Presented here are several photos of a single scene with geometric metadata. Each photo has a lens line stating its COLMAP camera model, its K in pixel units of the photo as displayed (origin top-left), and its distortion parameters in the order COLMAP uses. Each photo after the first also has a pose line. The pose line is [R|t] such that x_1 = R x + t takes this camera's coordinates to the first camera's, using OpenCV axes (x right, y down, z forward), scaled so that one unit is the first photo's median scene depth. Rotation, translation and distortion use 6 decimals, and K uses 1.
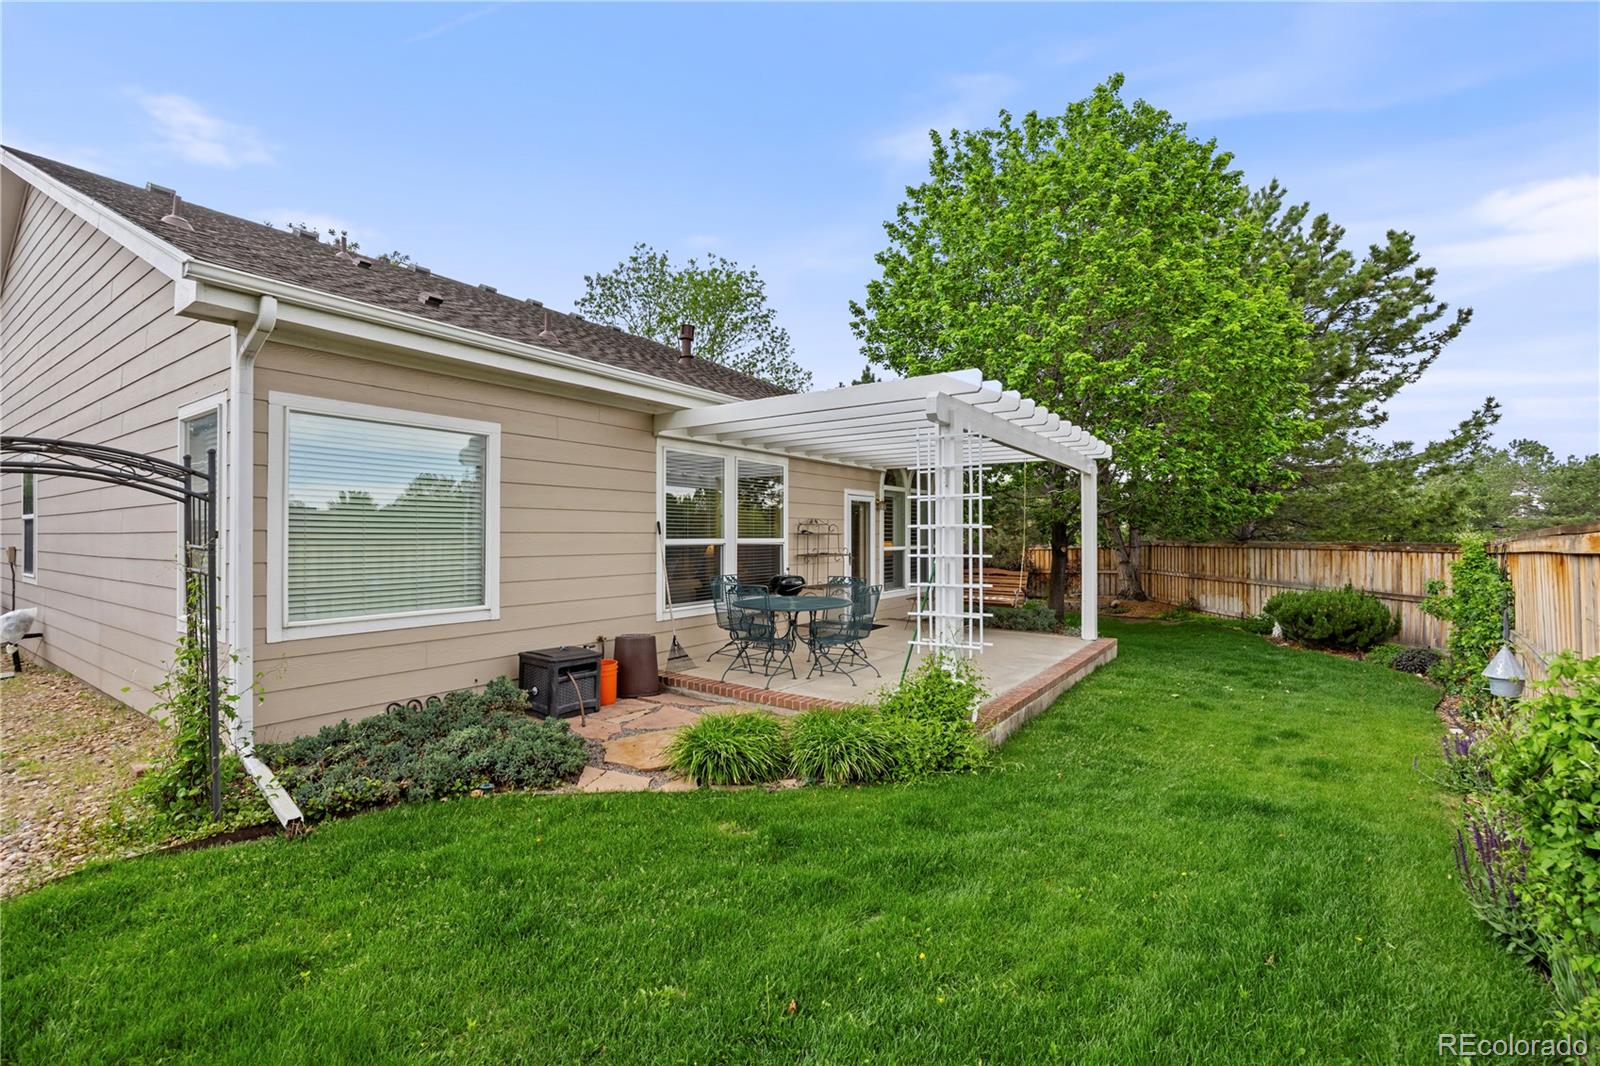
lens RADIAL K [[708.6, 0, 798.1], [0, 708.6, 536.7], [0, 0, 1]] dist [-0.004519, 0.000417]
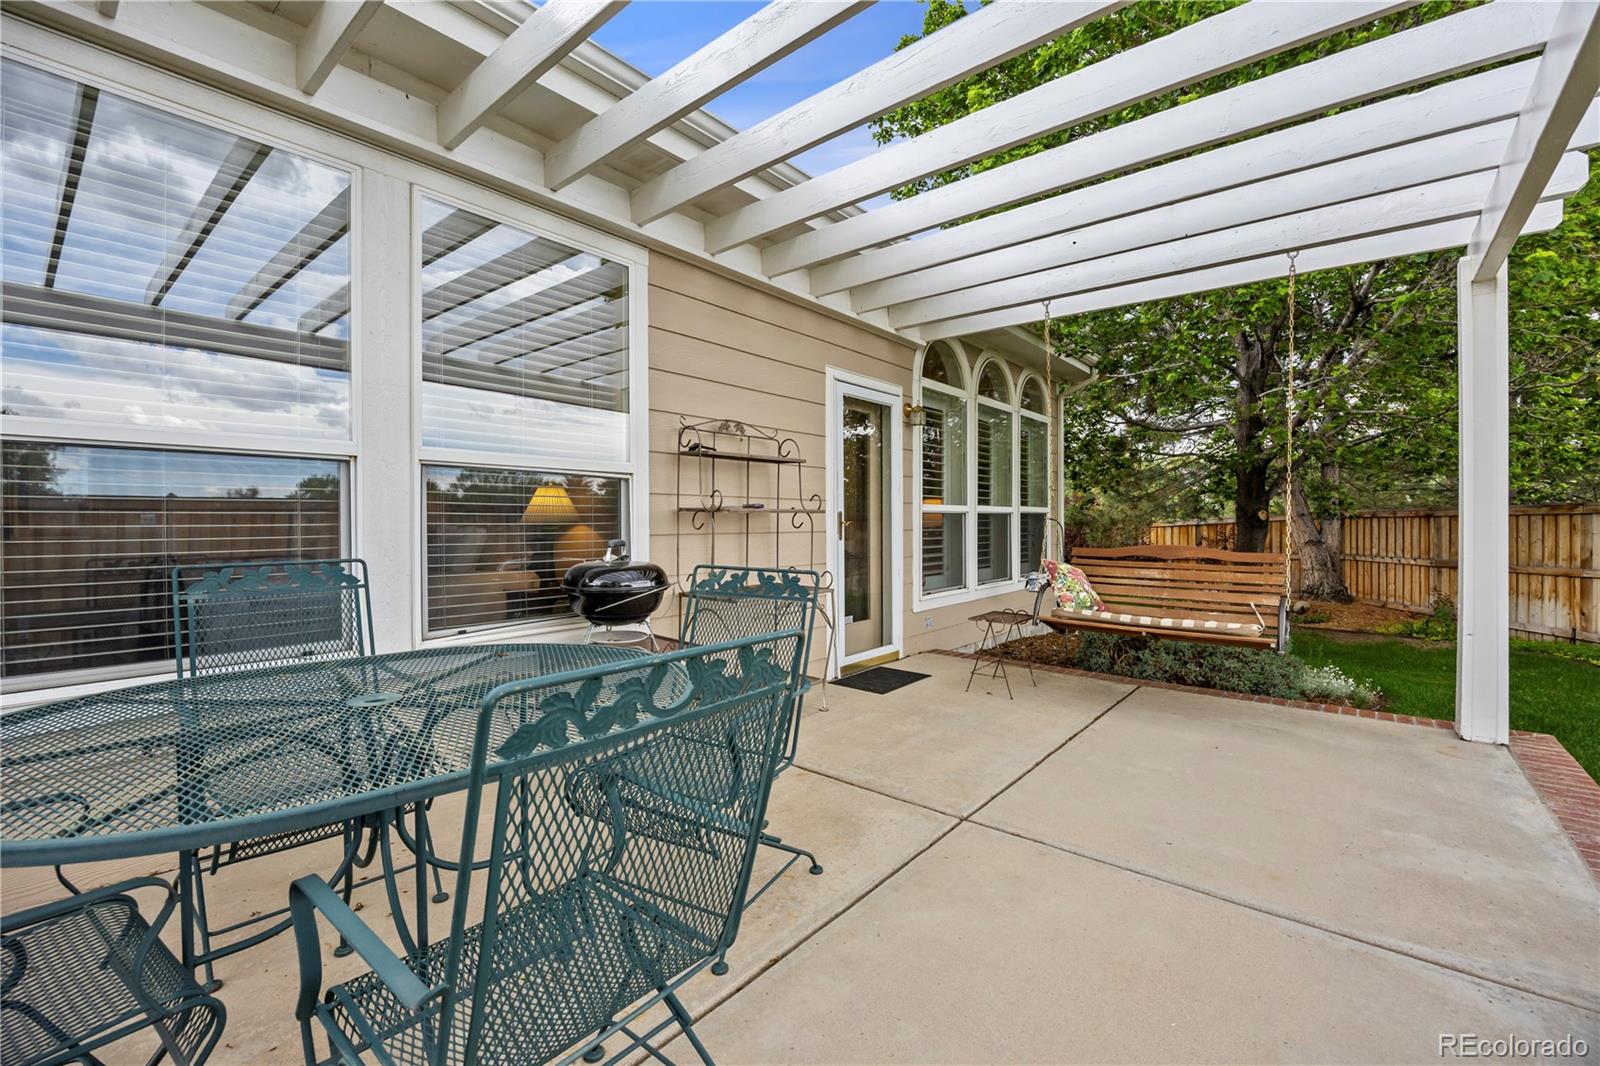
lens RADIAL K [[708.6, 0, 798.1], [0, 708.6, 536.7], [0, 0, 1]] dist [-0.004519, 0.000417]
pose [[0.996612, -0.003341, -0.082183, 0.078079], [0.004765, 0.999842, 0.017135, 0.028516], [0.082113, -0.017468, 0.996470, 0.522243]]
